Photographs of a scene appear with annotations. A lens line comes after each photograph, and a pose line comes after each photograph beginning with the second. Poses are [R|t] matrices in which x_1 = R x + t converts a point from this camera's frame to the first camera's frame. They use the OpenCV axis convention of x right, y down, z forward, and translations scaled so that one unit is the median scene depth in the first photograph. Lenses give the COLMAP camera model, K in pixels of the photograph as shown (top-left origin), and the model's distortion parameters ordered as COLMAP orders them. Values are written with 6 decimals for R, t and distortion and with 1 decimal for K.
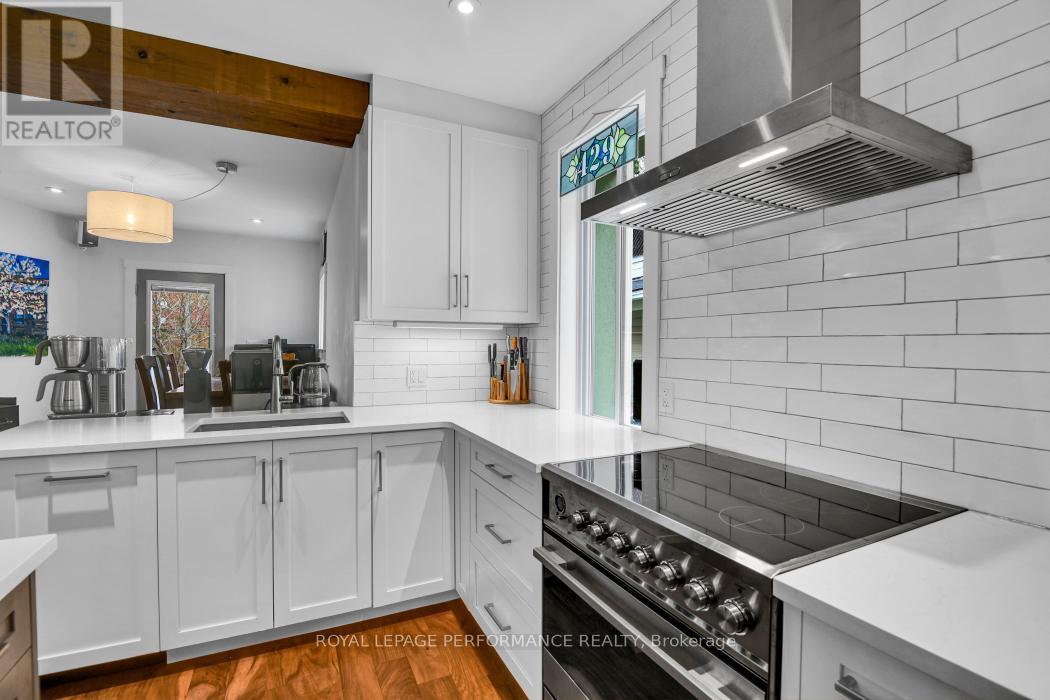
lens RADIAL K [[483.6, 0, 528.4], [0, 483.6, 349.4], [0, 0, 1]] dist [-0.015116, -0.003649]
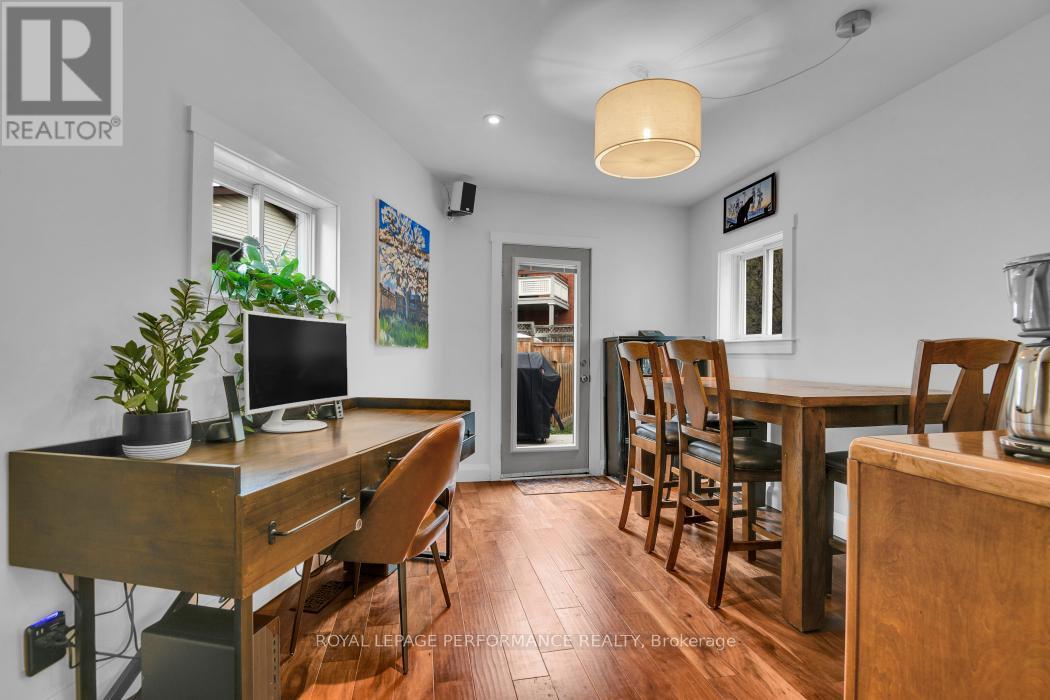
lens RADIAL K [[483.6, 0, 527.9], [0, 483.6, 348.5], [0, 0, 1]] dist [-0.015116, -0.003649]
pose [[0.971085, -0.004935, -0.238685, -1.178914], [-0.000345, 0.999756, -0.022075, 0.057305], [0.238735, 0.021519, 0.970846, 0.444921]]
